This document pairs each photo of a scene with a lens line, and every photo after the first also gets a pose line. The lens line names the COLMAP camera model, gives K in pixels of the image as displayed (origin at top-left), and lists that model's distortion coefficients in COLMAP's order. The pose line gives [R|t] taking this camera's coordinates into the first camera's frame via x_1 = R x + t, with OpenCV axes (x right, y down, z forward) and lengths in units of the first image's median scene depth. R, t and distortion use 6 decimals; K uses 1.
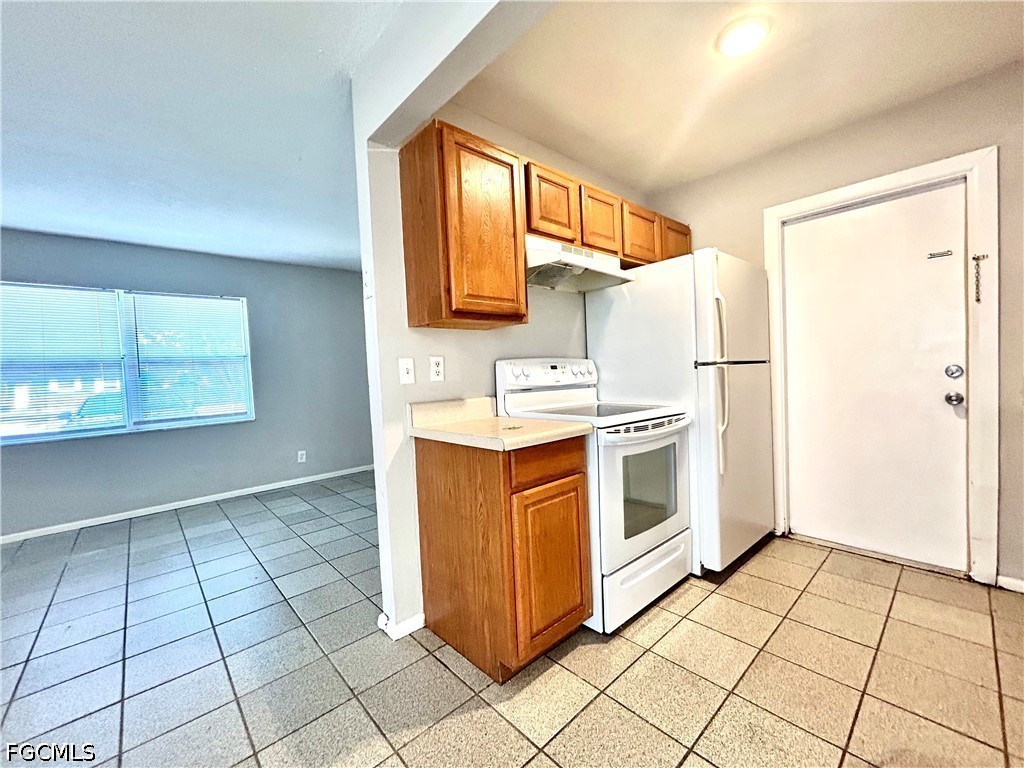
lens RADIAL K [[414.1, 0, 514.6], [0, 414.1, 385.9], [0, 0, 1]] dist [0.002280, -0.000243]
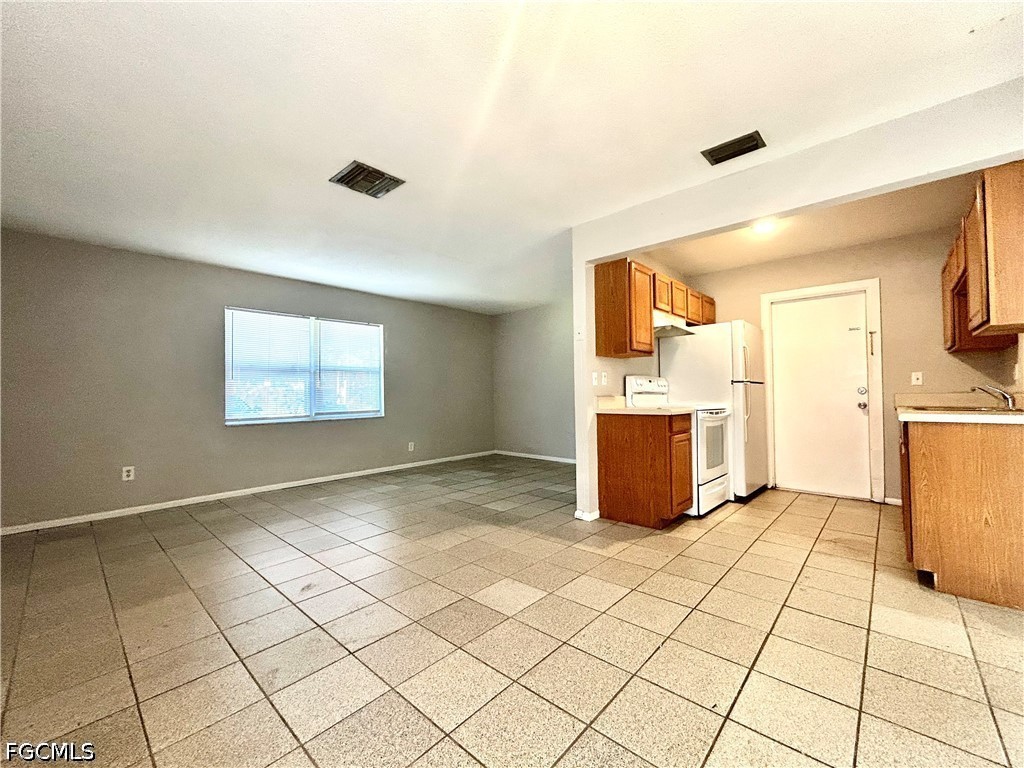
lens RADIAL K [[414.1, 0, 513.9], [0, 414.1, 386.0], [0, 0, 1]] dist [0.002280, -0.000243]
pose [[0.995214, 0.035465, 0.091060, -0.687620], [-0.030137, 0.997789, -0.059237, 0.103330], [-0.092959, 0.056209, 0.994082, -0.726772]]
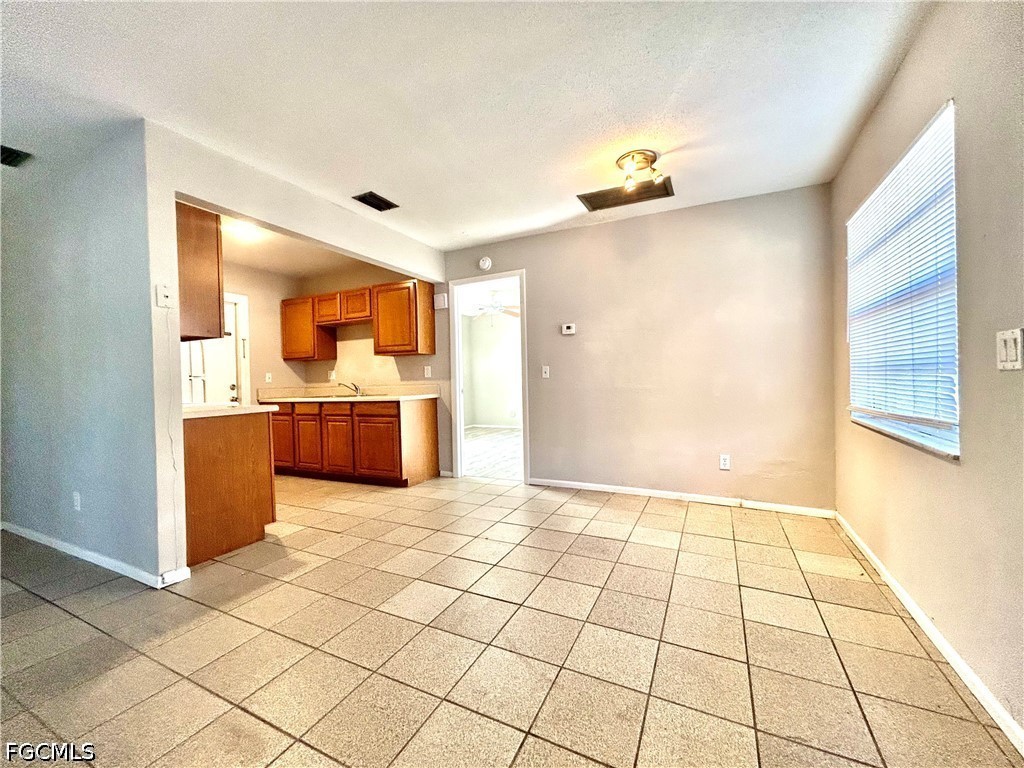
lens RADIAL K [[414.1, 0, 512.8], [0, 414.1, 385.7], [0, 0, 1]] dist [0.002280, -0.000243]
pose [[-0.358750, 0.037098, 0.932696, -1.554666], [0.071426, 0.997371, -0.012197, 0.092734], [-0.930697, 0.062243, -0.360457, 0.412593]]
